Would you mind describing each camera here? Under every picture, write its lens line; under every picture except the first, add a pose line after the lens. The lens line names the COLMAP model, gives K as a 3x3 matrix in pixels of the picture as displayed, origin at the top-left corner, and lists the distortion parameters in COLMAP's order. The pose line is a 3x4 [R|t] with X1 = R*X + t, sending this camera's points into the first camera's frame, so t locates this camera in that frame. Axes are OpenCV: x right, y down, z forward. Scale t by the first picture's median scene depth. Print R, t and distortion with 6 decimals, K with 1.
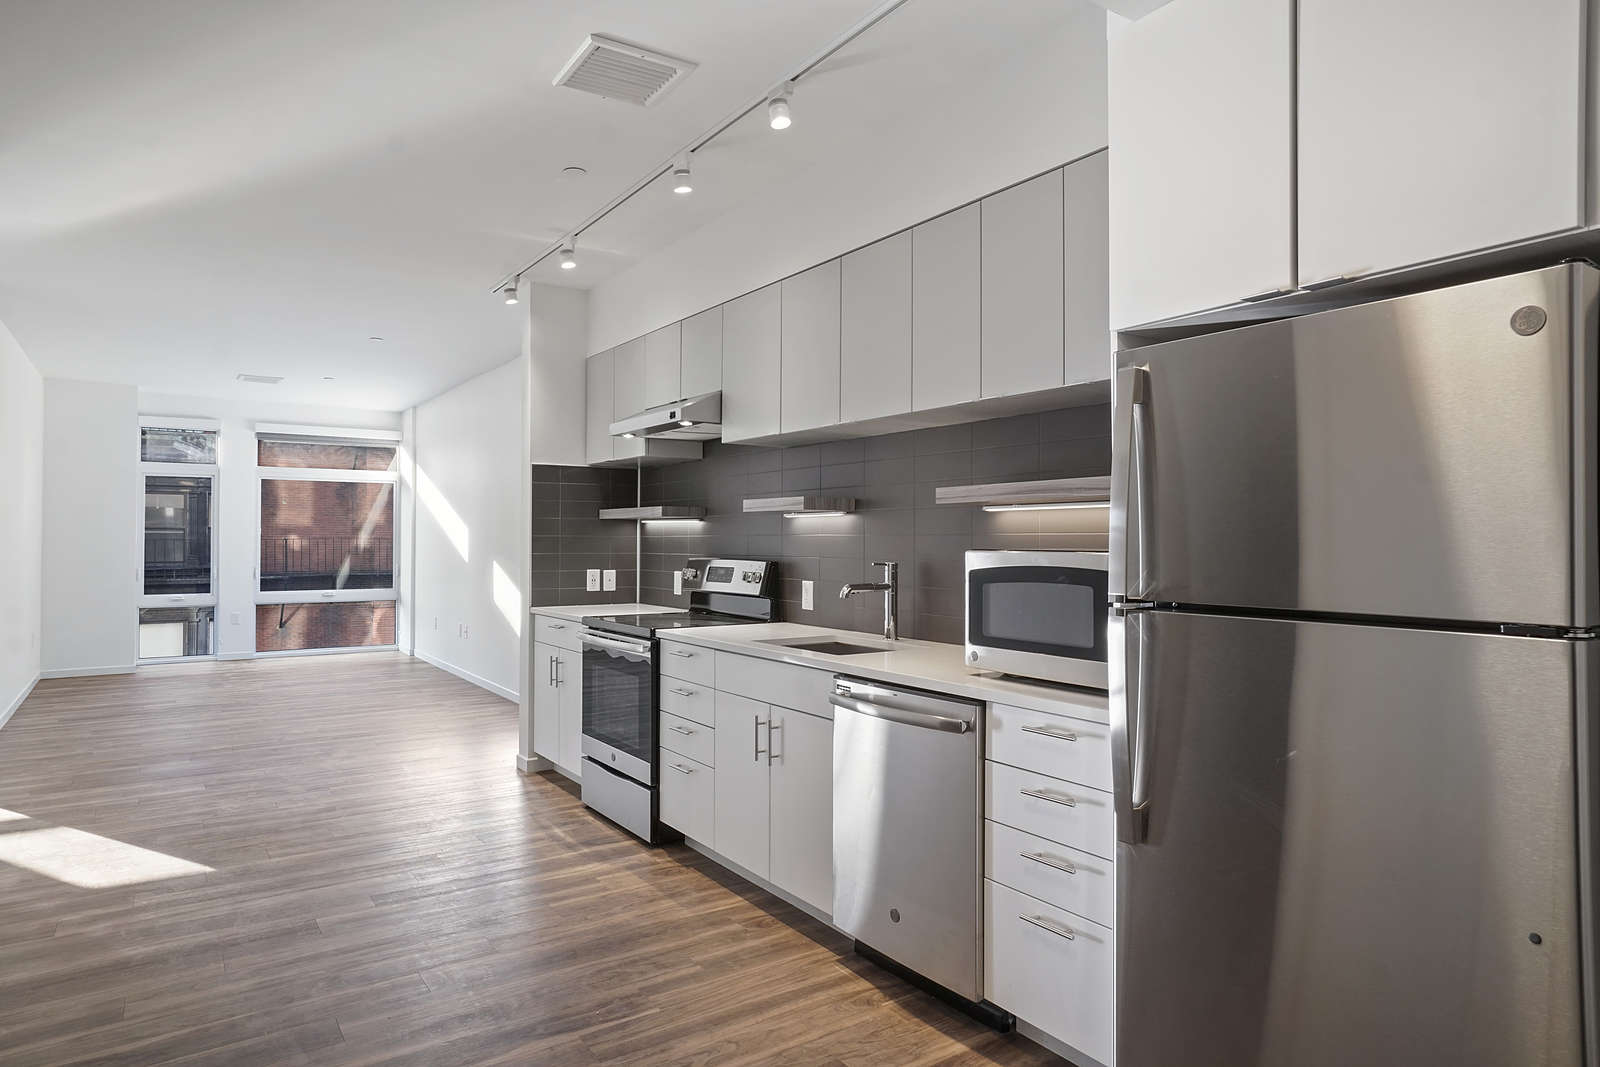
lens RADIAL K [[977.9, 0, 796.3], [0, 977.9, 526.3], [0, 0, 1]] dist [-0.005874, 0.000264]
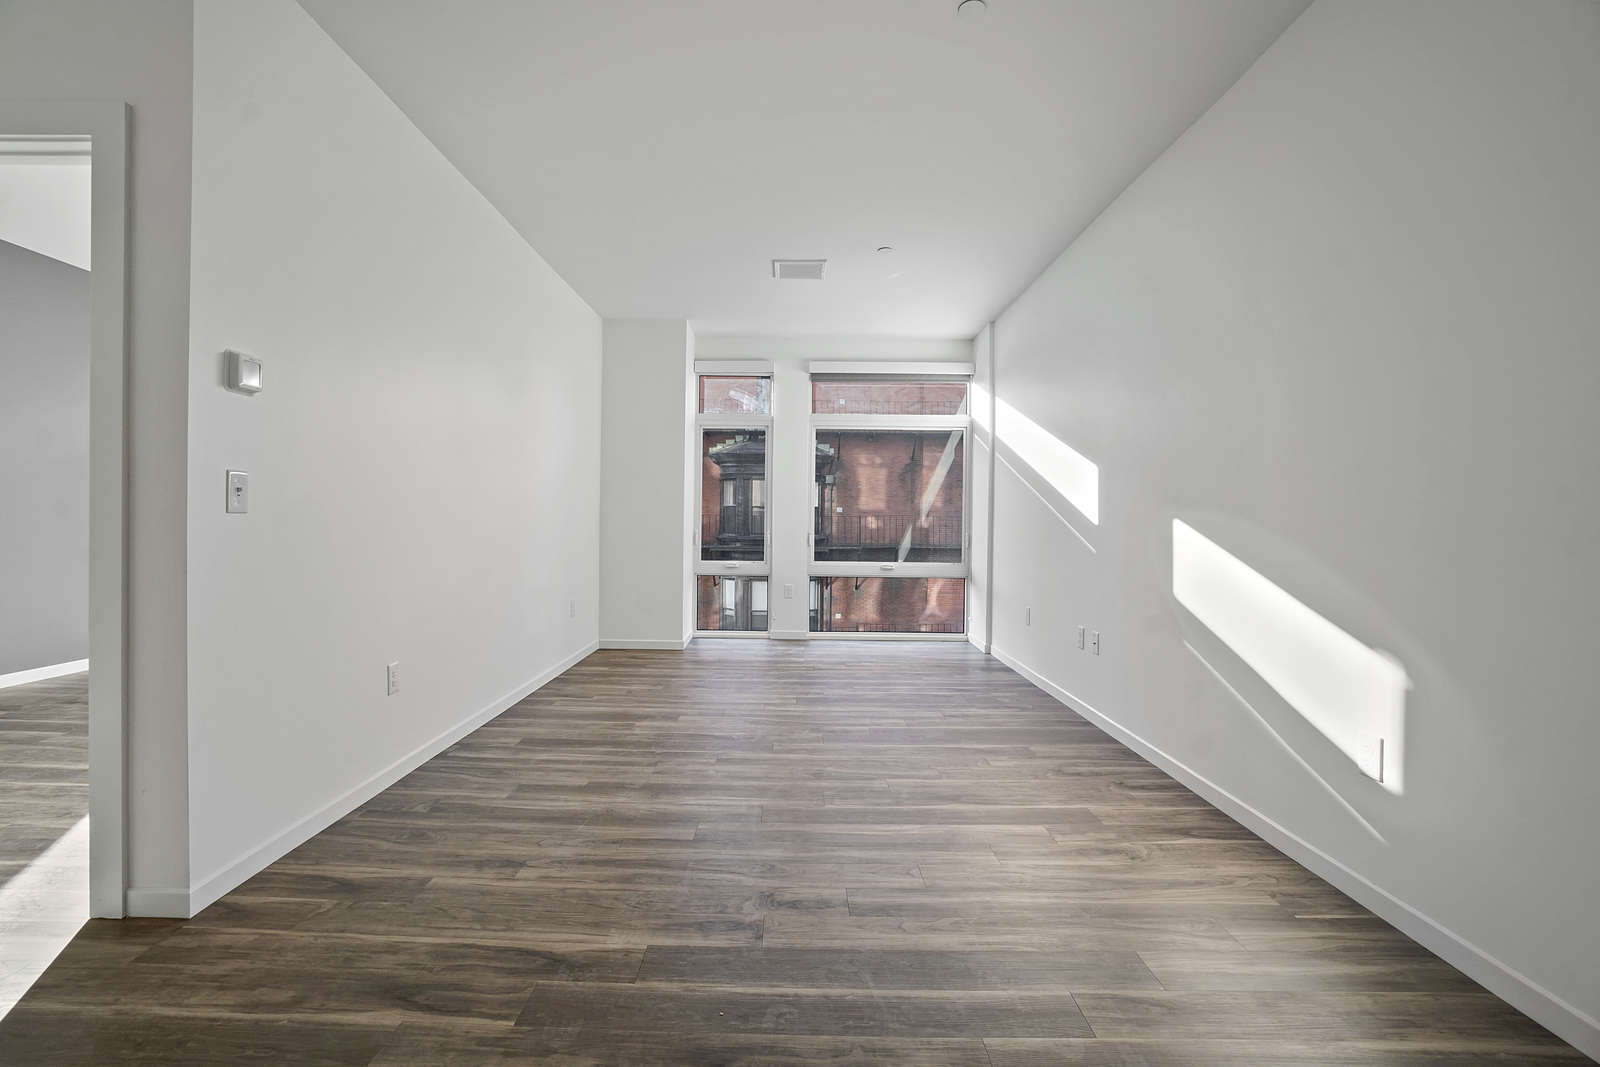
lens RADIAL K [[700.9, 0, 794.6], [0, 700.9, 527.8], [0, 0, 1]] dist [-0.000046, -0.000057]
pose [[0.826893, 0.008511, -0.562294, -0.209881], [-0.003647, 0.999946, 0.009773, 0.030357], [0.562347, -0.006030, 0.826879, 0.463219]]
